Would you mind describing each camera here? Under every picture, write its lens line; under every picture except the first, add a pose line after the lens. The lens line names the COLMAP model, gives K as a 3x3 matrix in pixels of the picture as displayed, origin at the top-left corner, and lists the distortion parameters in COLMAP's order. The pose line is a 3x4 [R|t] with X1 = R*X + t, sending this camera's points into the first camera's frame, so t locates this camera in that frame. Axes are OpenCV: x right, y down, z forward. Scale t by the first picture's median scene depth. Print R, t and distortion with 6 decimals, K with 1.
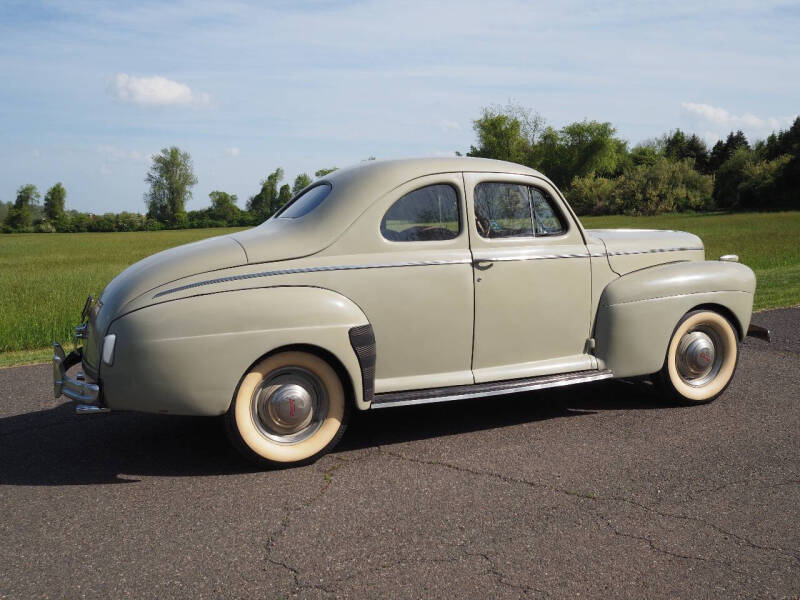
lens RADIAL K [[824.9, 0, 400.0], [0, 824.9, 300.0], [0, 0, 1]] dist [0.010141, -0.015977]
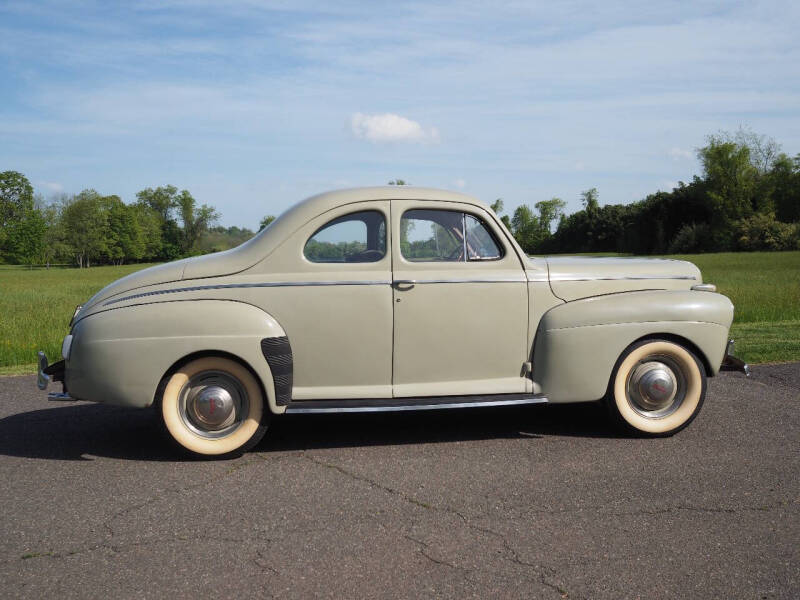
lens RADIAL K [[829.6, 0, 401.2], [0, 829.6, 284.9], [0, 0, 1]] dist [-0.001503, 0.011035]
pose [[0.960516, 0.023890, -0.277197, 0.378701], [-0.039383, 0.997949, -0.050457, 0.009549], [0.275424, 0.059382, 0.959487, -0.029990]]
